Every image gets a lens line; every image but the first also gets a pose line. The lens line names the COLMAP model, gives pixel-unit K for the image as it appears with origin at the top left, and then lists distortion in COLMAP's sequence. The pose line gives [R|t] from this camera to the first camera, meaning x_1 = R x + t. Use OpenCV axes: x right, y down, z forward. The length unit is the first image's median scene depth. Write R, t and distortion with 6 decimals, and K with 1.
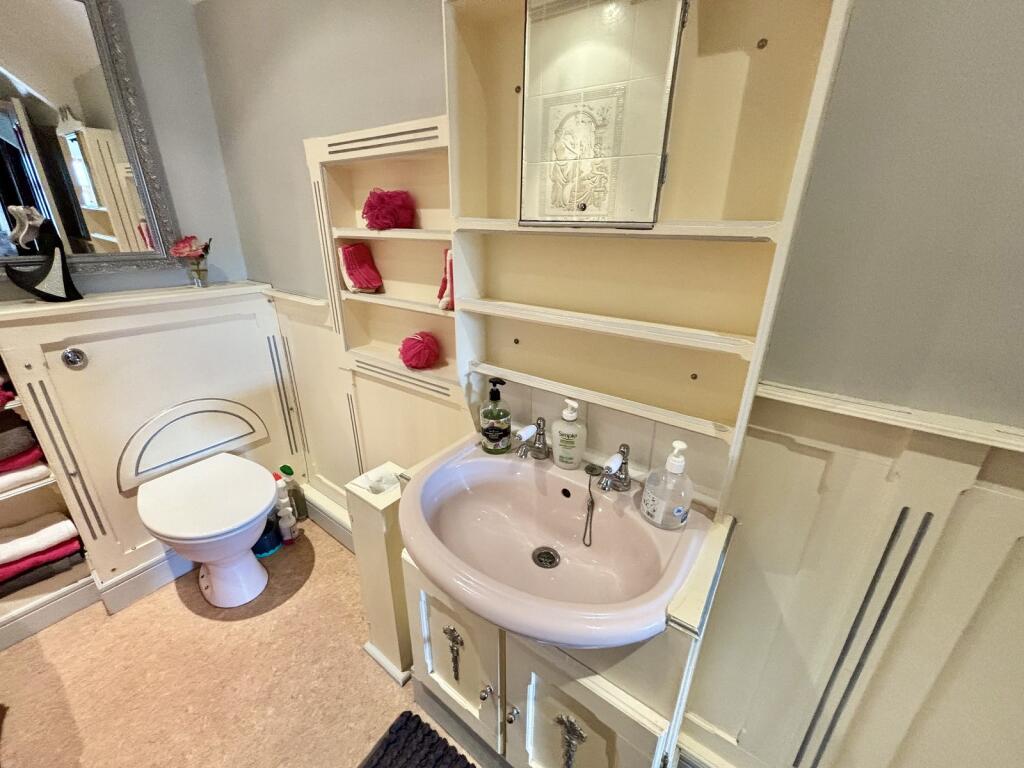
lens RADIAL K [[410.6, 0, 510.1], [0, 410.6, 383.0], [0, 0, 1]] dist [-0.005009, 0.000801]
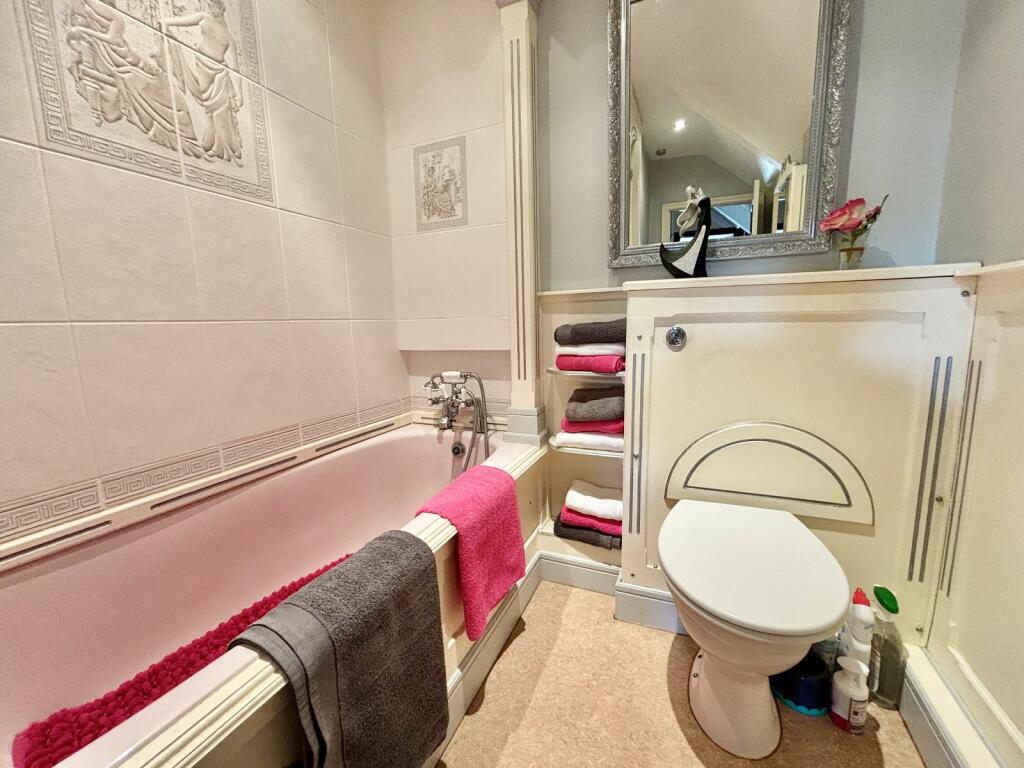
lens RADIAL K [[410.6, 0, 510.1], [0, 410.6, 383.0], [0, 0, 1]] dist [-0.005009, 0.000801]
pose [[0.209044, 0.123904, -0.970025, -0.187262], [-0.329161, 0.942975, 0.049513, 0.094799], [0.920844, 0.308944, 0.237907, 0.382787]]
